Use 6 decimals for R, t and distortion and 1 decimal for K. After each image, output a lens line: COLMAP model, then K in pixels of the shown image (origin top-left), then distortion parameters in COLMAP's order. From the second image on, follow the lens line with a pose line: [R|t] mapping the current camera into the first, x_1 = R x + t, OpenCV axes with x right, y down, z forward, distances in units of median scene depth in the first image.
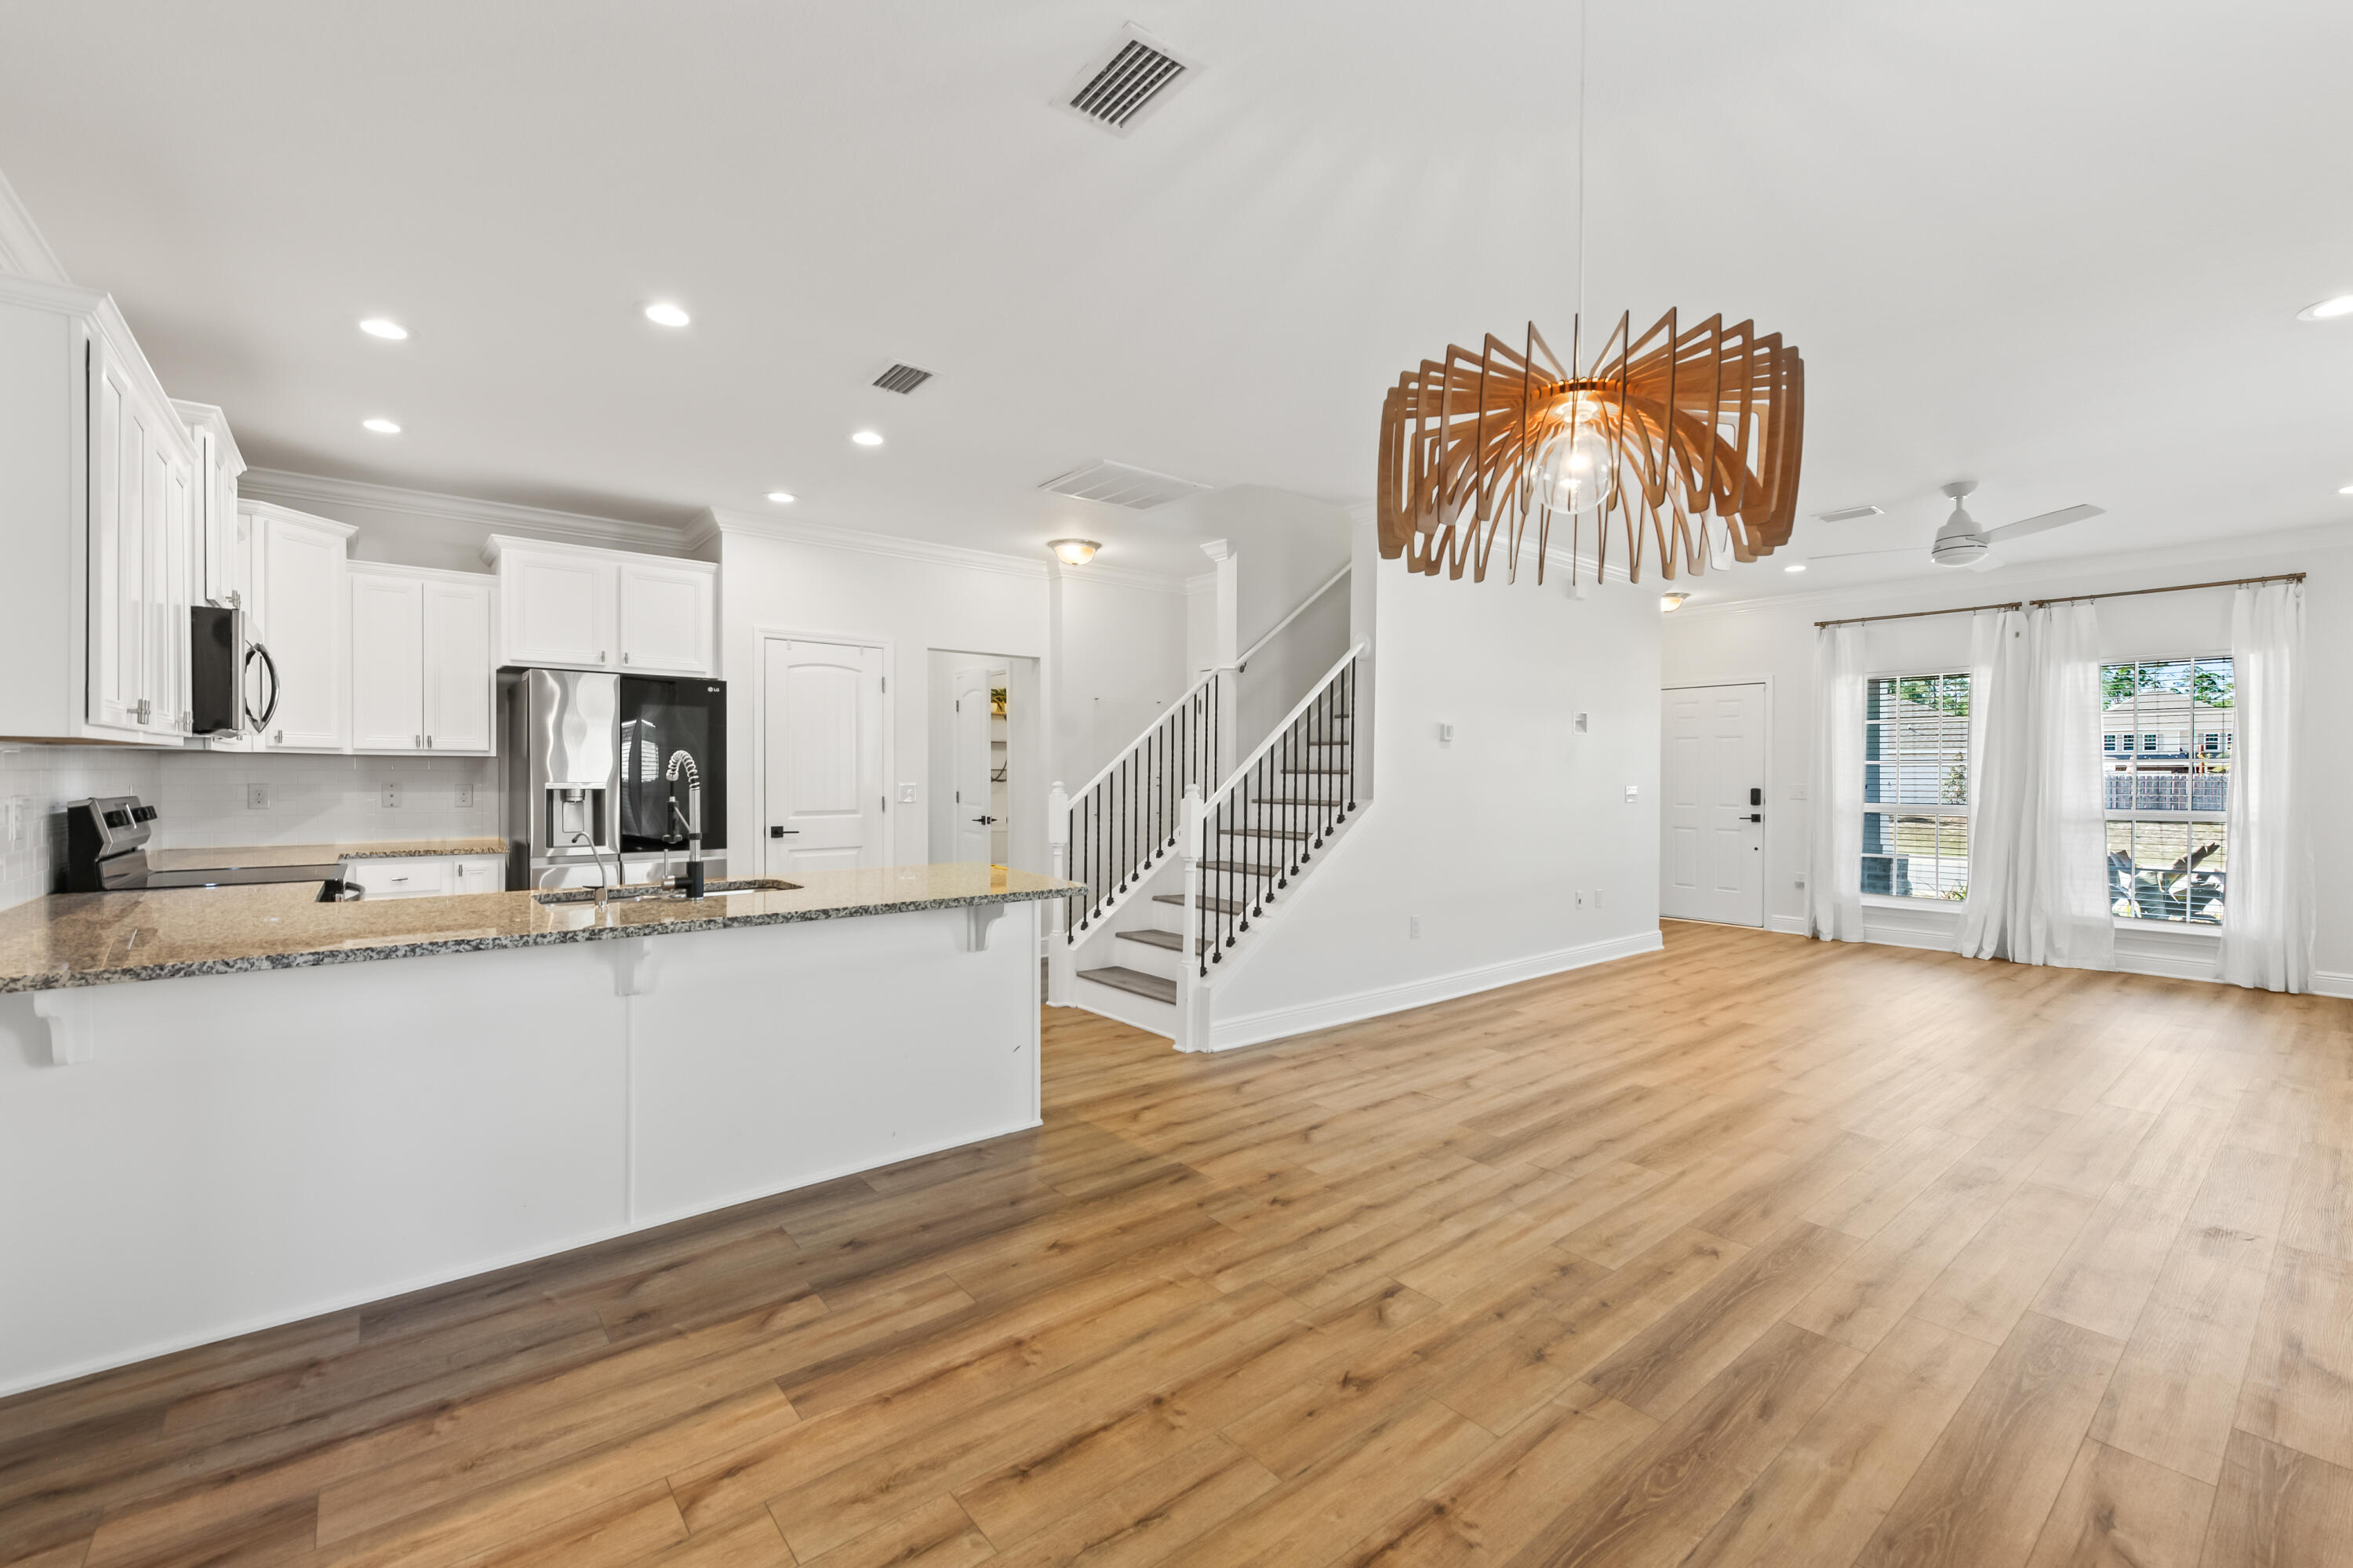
lens RADIAL K [[978.1, 0, 1178.4], [0, 978.1, 782.1], [0, 0, 1]] dist [0.003426, -0.003079]
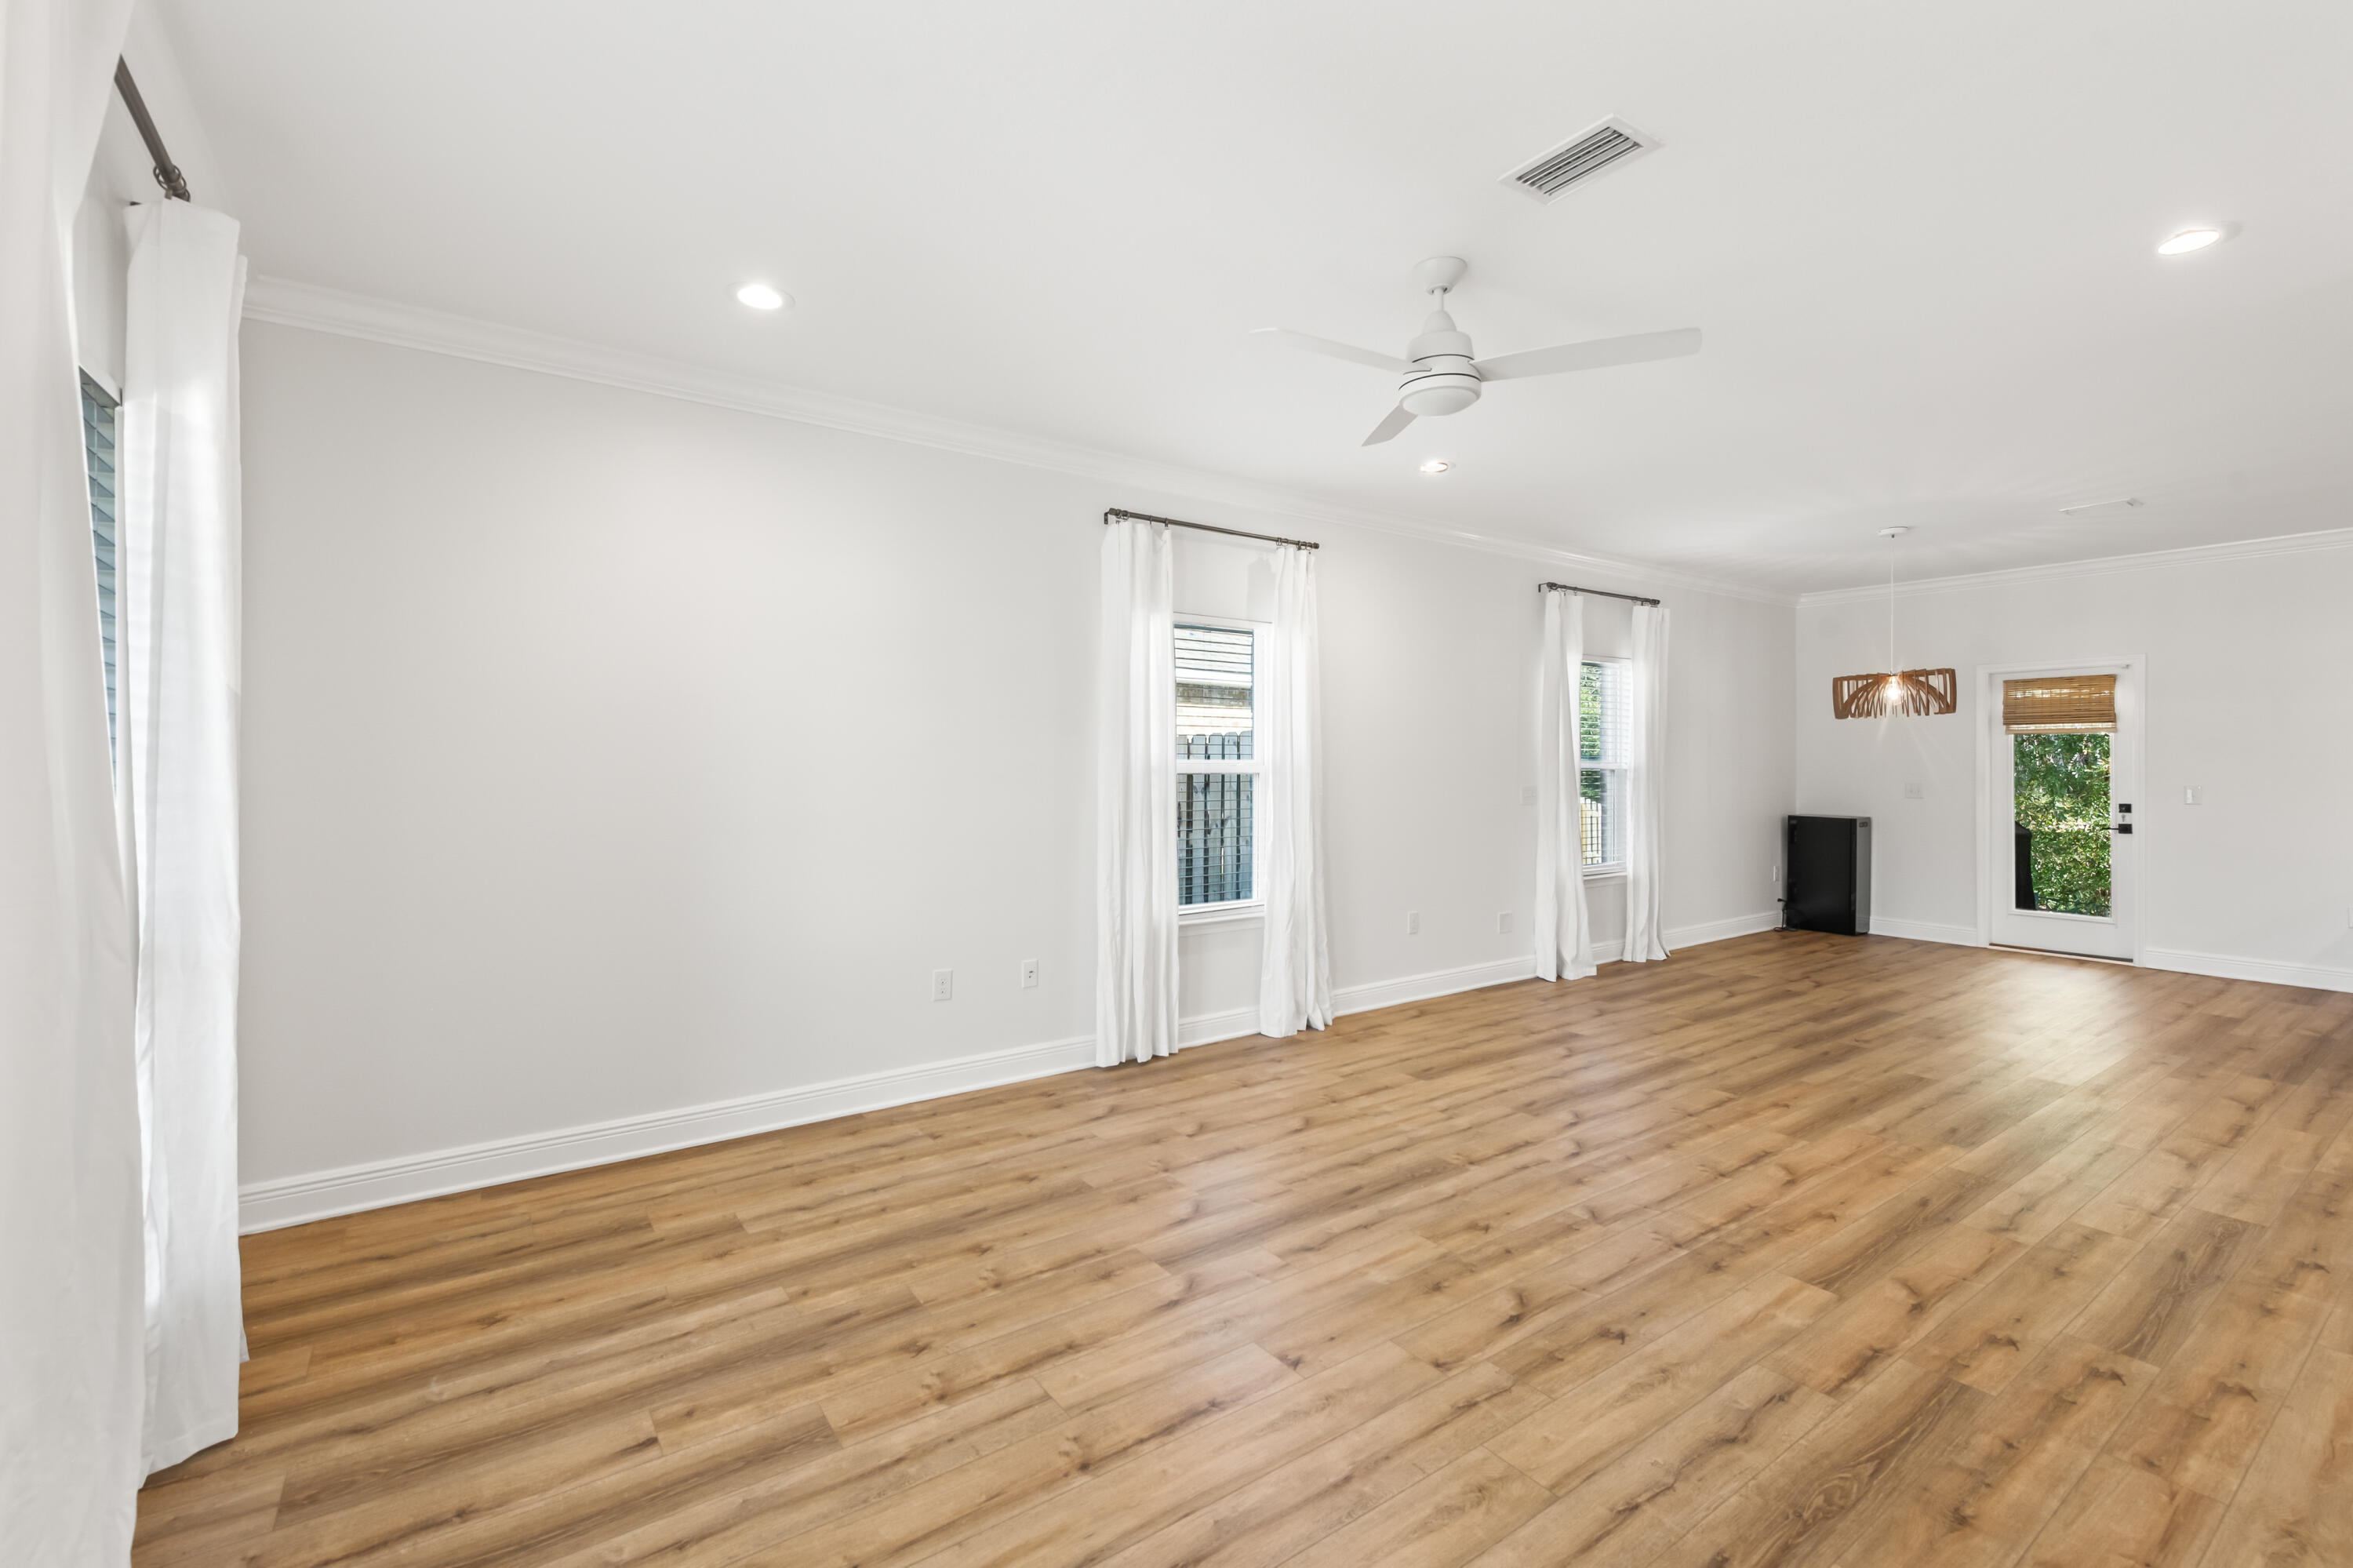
lens RADIAL K [[1014.9, 0, 1174.1], [0, 1014.9, 764.4], [0, 0, 1]] dist [0.001989, -0.003440]
pose [[-0.997852, -0.005832, 0.065245, 1.042989], [-0.005008, 0.999906, 0.012787, -0.029287], [-0.065313, 0.012433, -0.997787, 1.822560]]
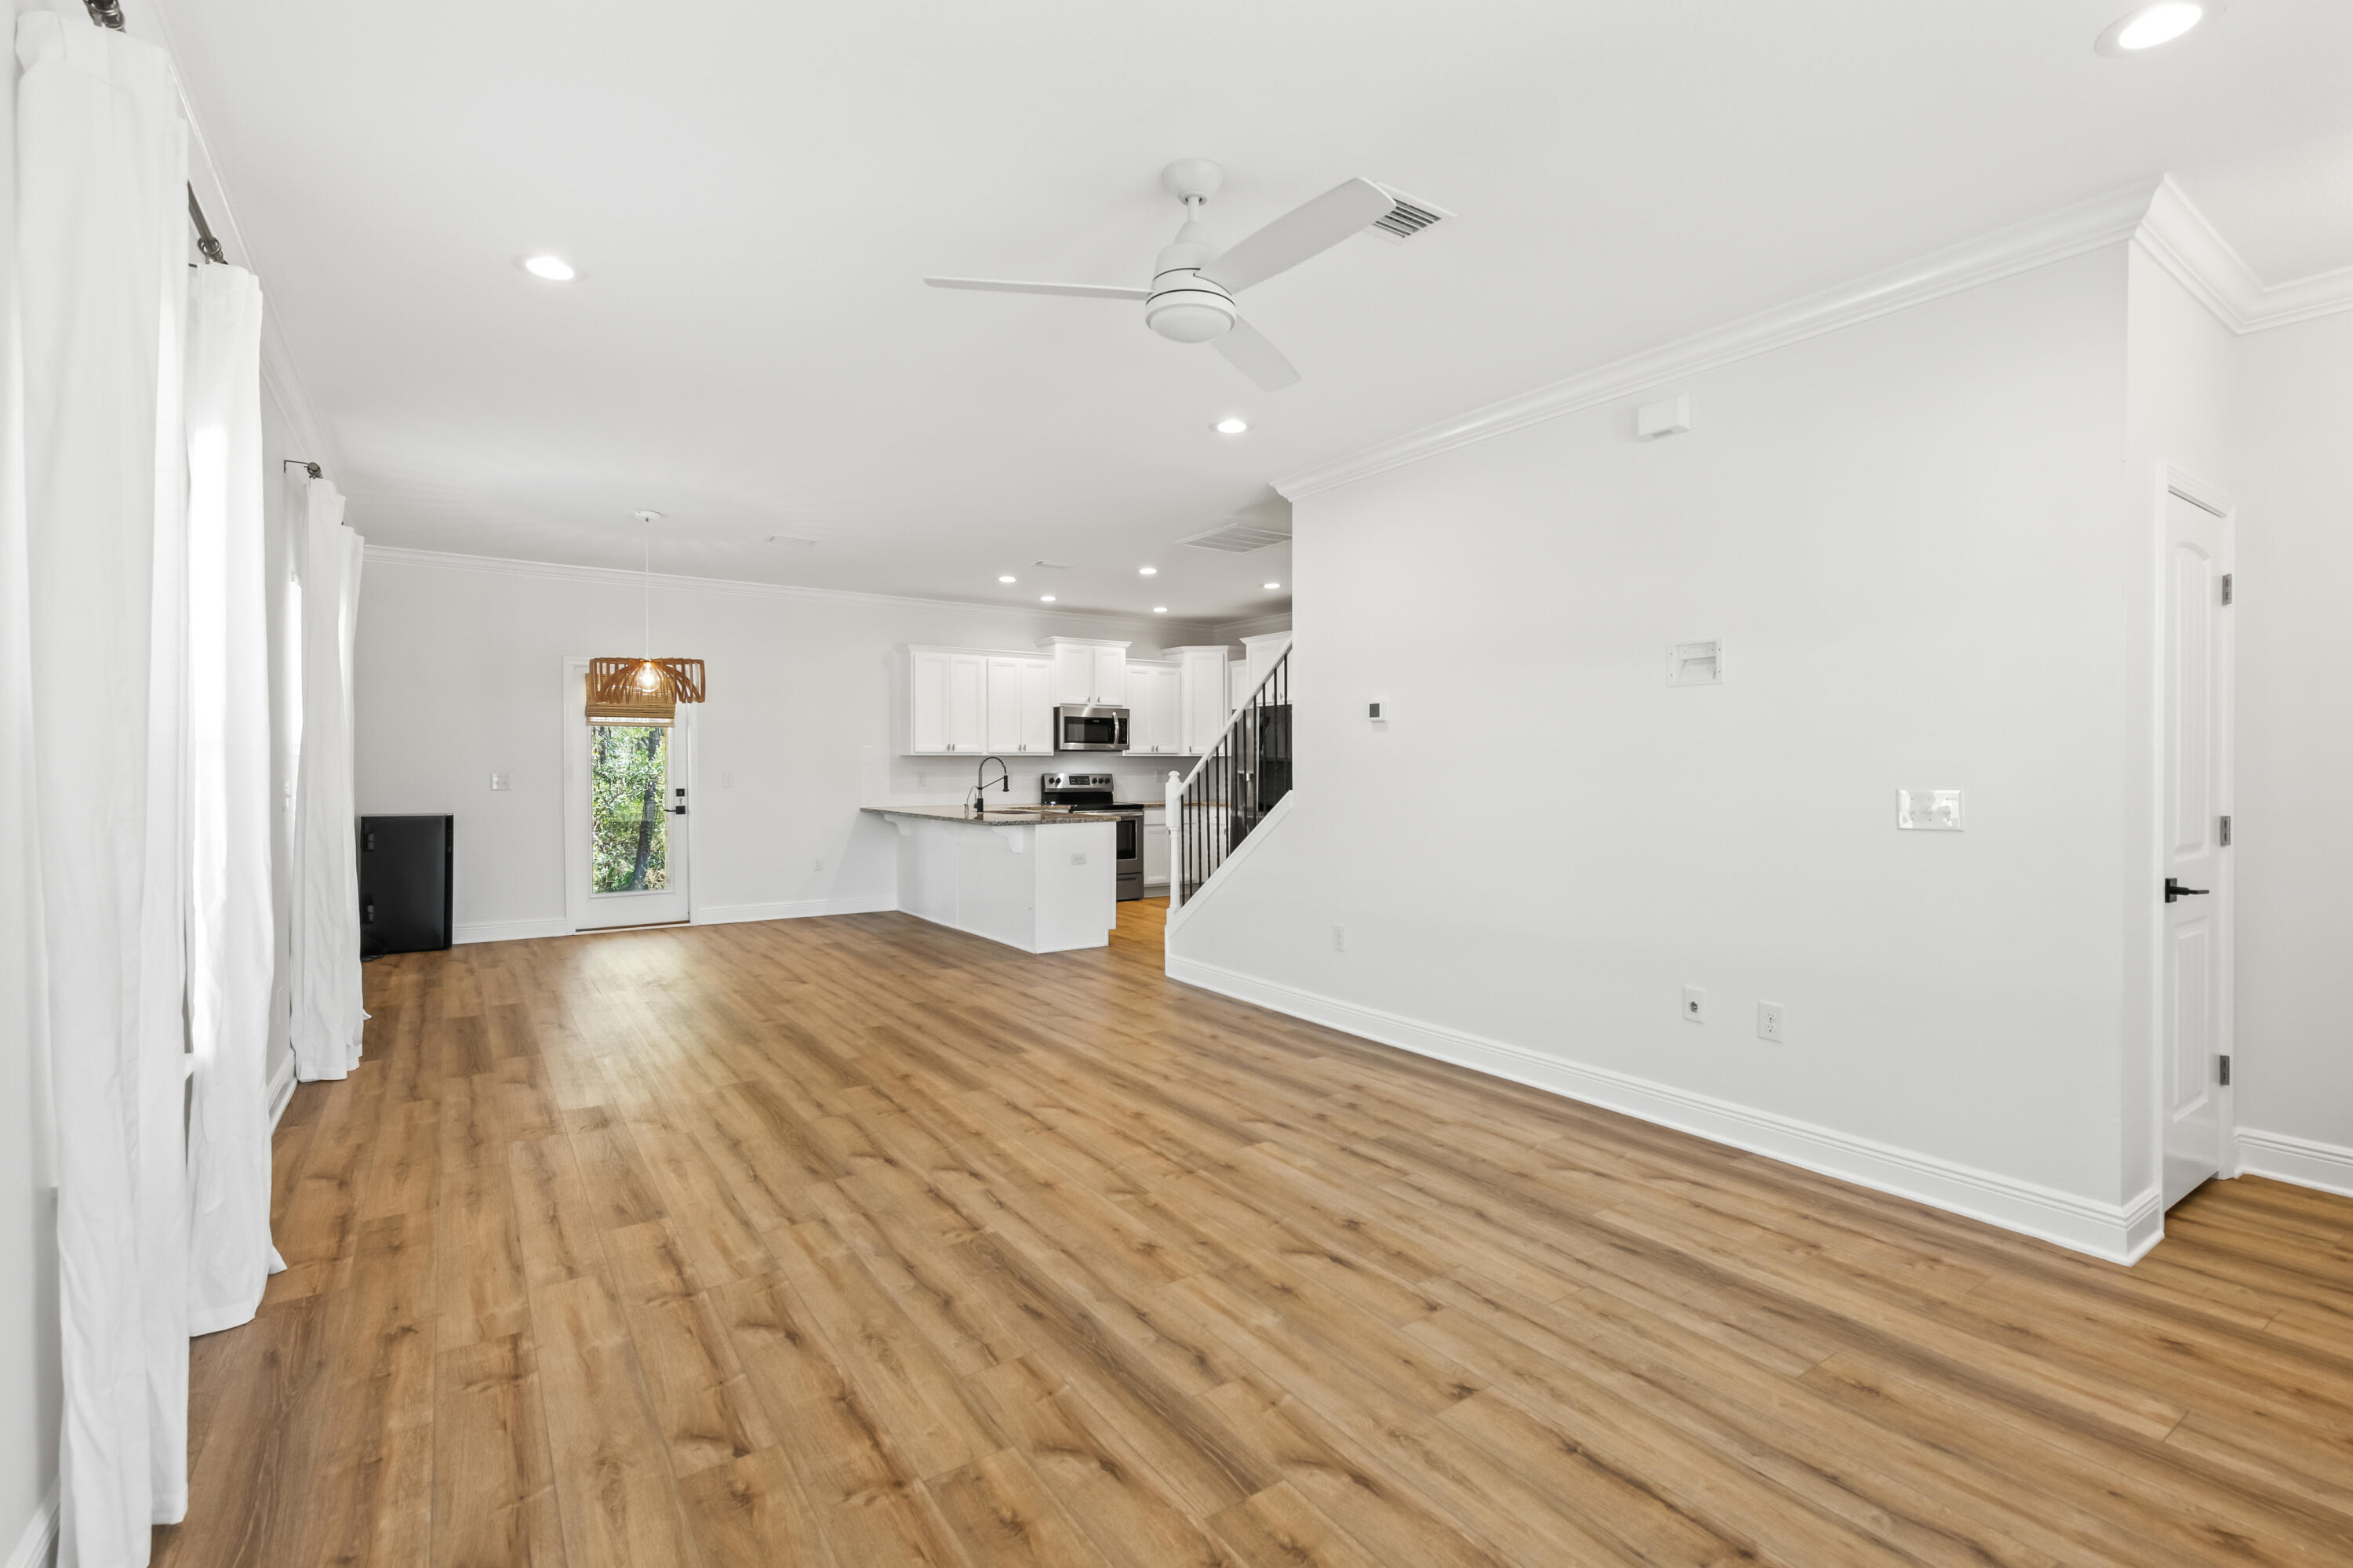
lens RADIAL K [[1055.6, 0, 1176.5], [0, 1055.6, 784.0], [0, 0, 1]] dist [0.003606, -0.001155]
pose [[-0.077453, 0.013843, -0.996900, 1.521995], [-0.011448, 0.999825, 0.014774, -0.001913], [0.996930, 0.012557, -0.077281, 1.186359]]
